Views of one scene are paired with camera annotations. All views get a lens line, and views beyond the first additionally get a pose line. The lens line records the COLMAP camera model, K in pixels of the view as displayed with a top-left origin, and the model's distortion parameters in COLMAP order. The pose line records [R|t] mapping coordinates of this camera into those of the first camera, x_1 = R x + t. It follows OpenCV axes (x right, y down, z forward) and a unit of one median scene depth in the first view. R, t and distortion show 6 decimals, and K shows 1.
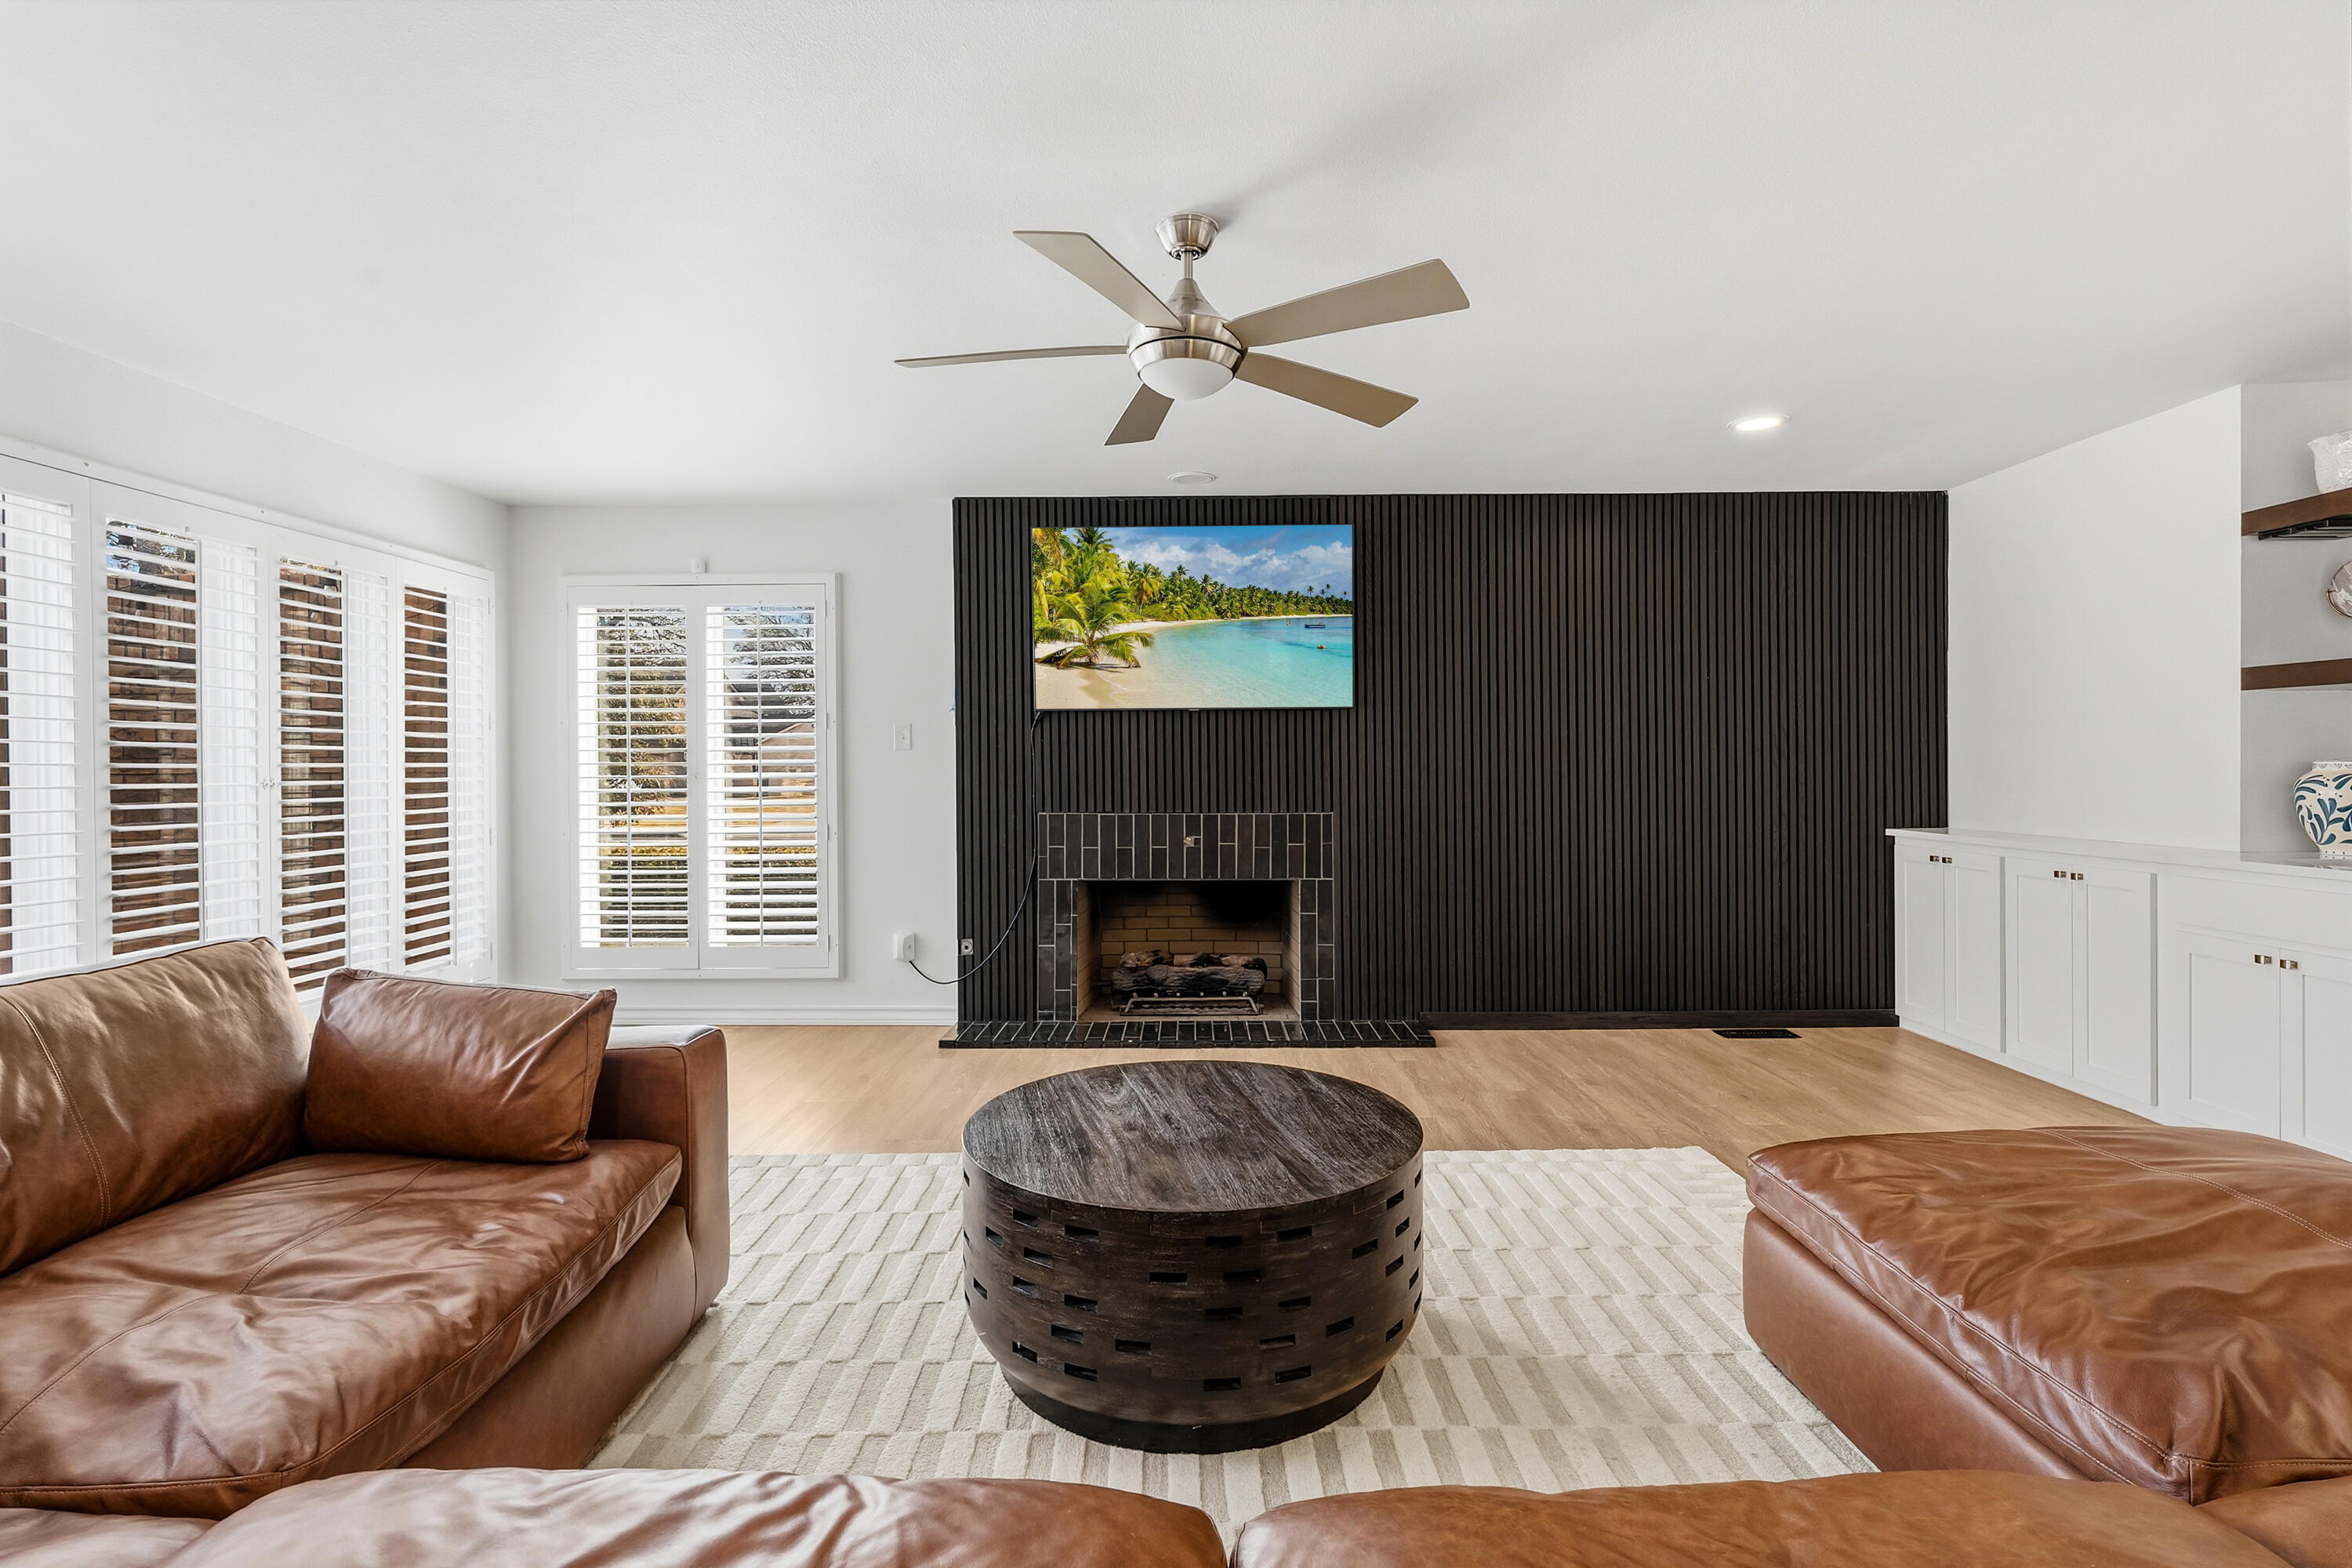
lens RADIAL K [[1083.6, 0, 1173.1], [0, 1083.6, 772.6], [0, 0, 1]] dist [0.001835, -0.000160]
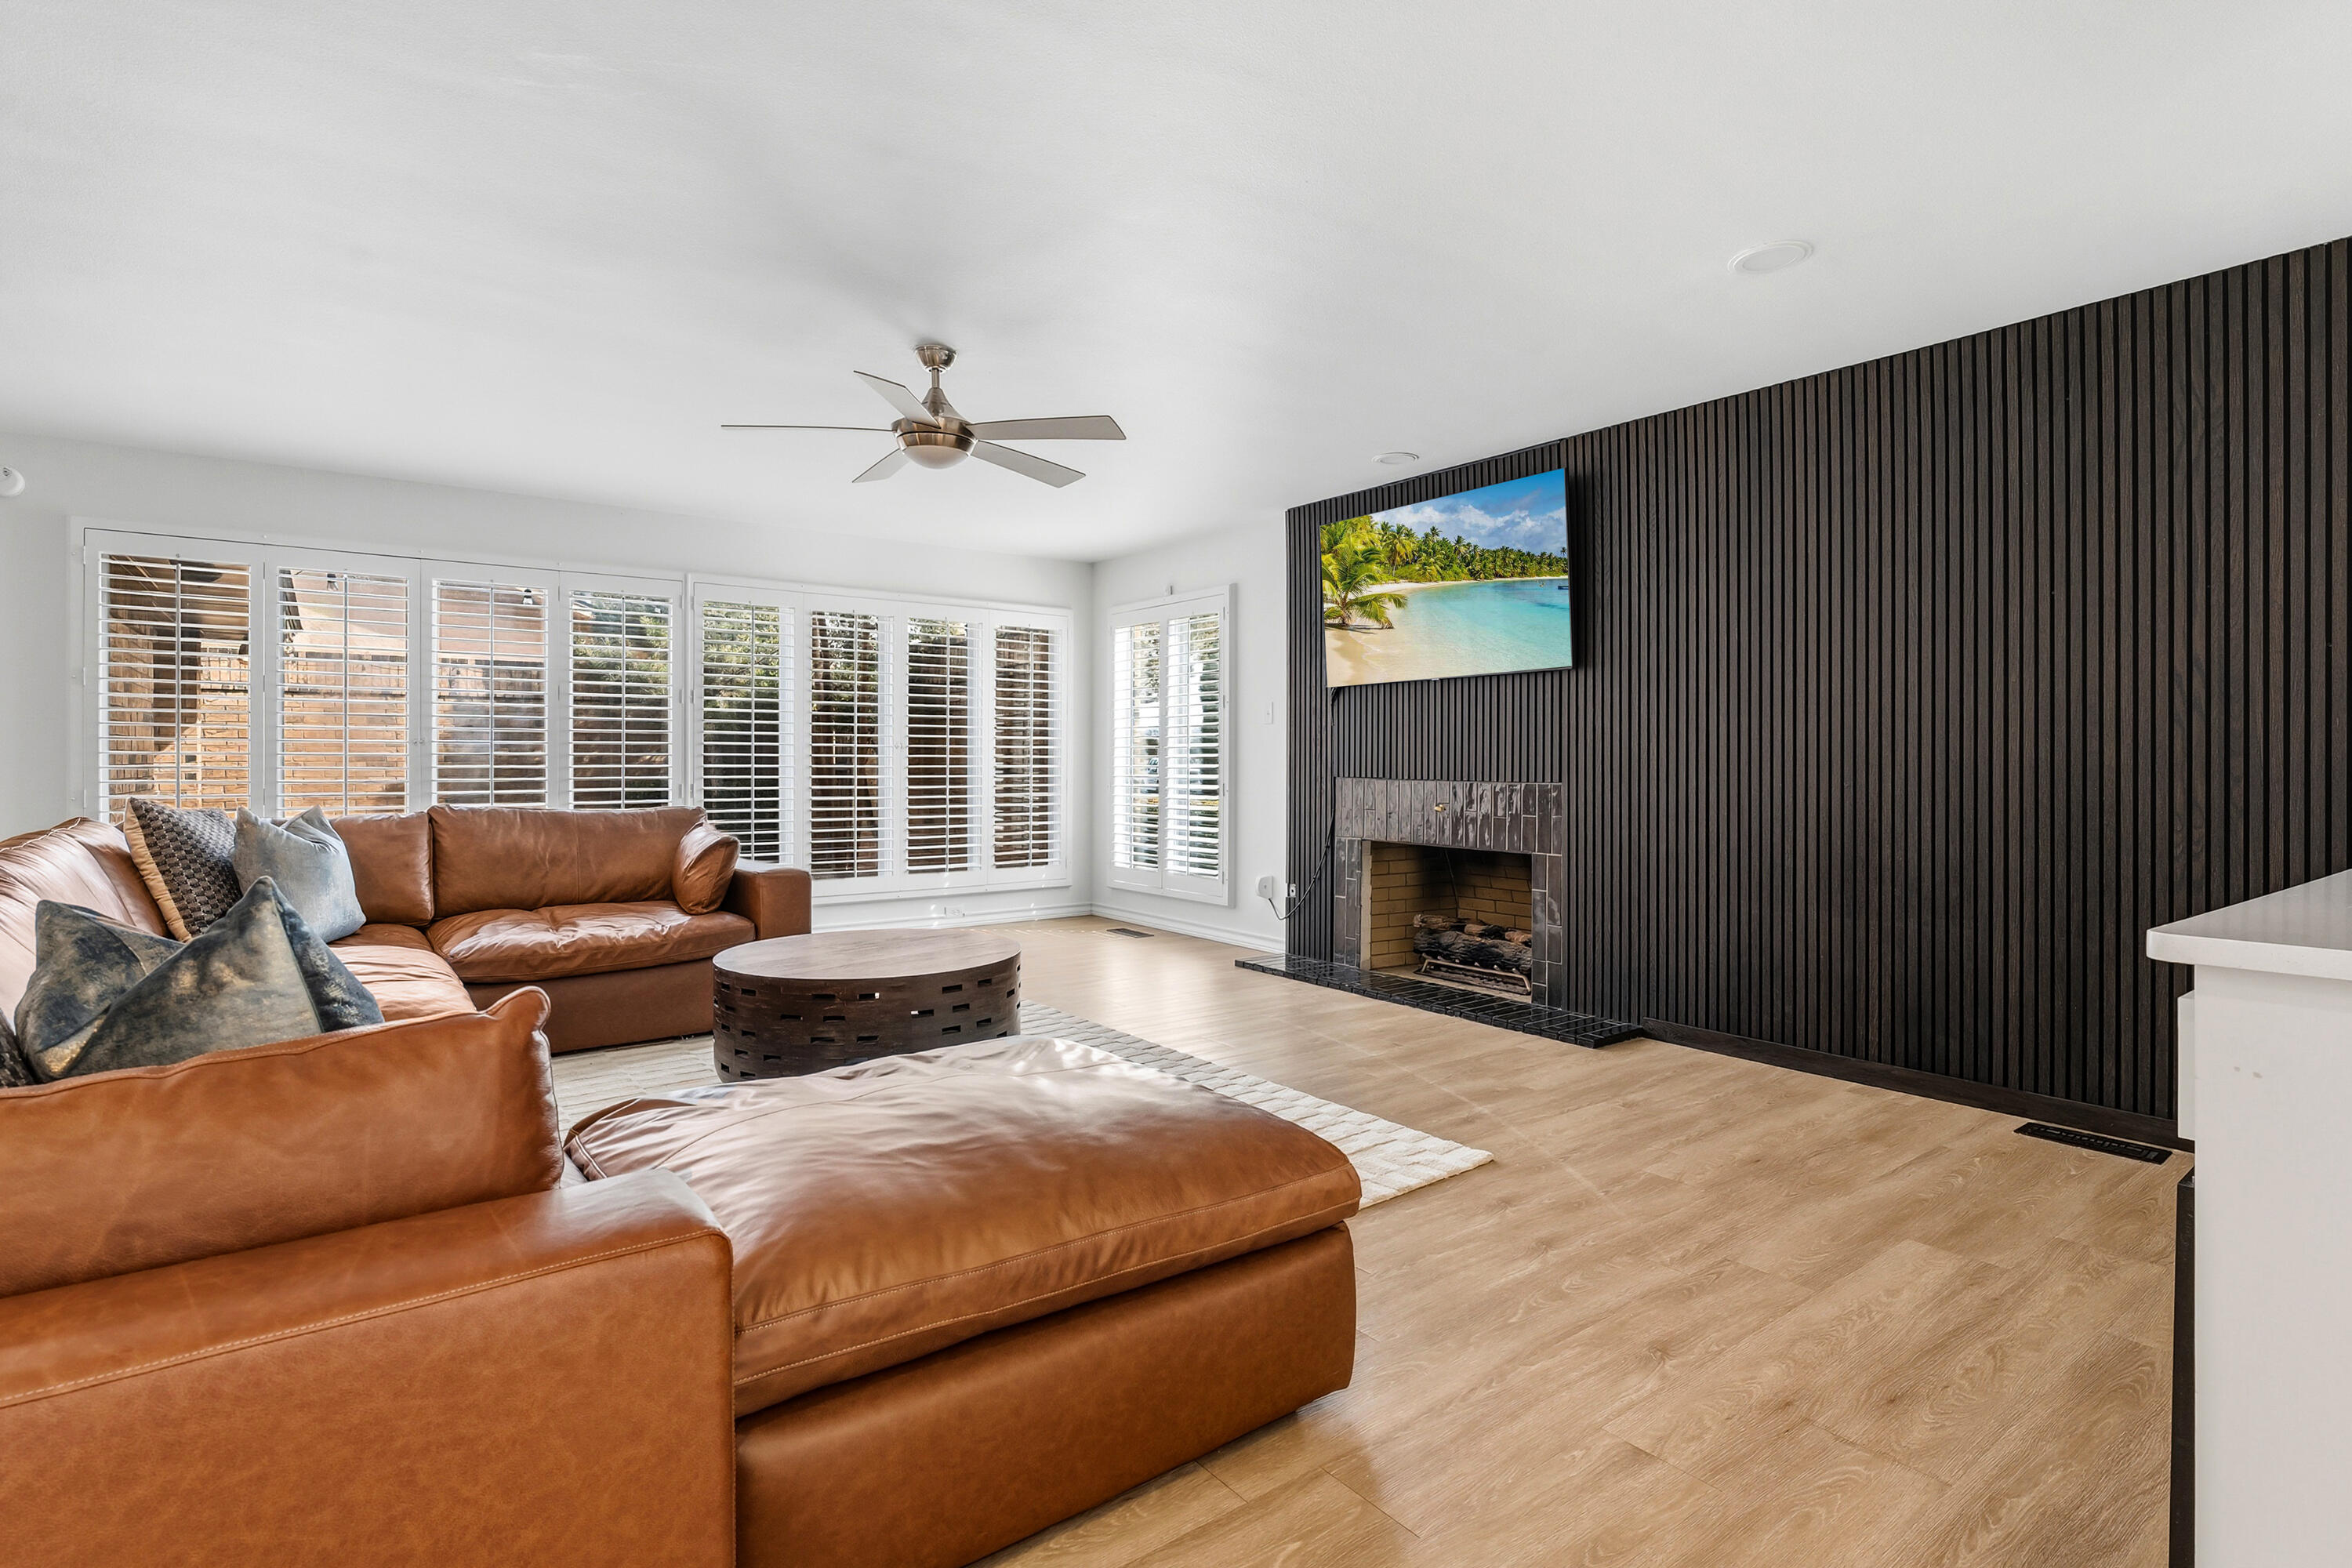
lens RADIAL K [[1083.6, 0, 1177.3], [0, 1083.6, 777.7], [0, 0, 1]] dist [0.001835, -0.000160]
pose [[0.635681, 0.020645, -0.771676, 0.642453], [-0.008735, 0.999771, 0.019552, 0.016115], [0.771903, -0.005689, 0.635715, 0.158424]]
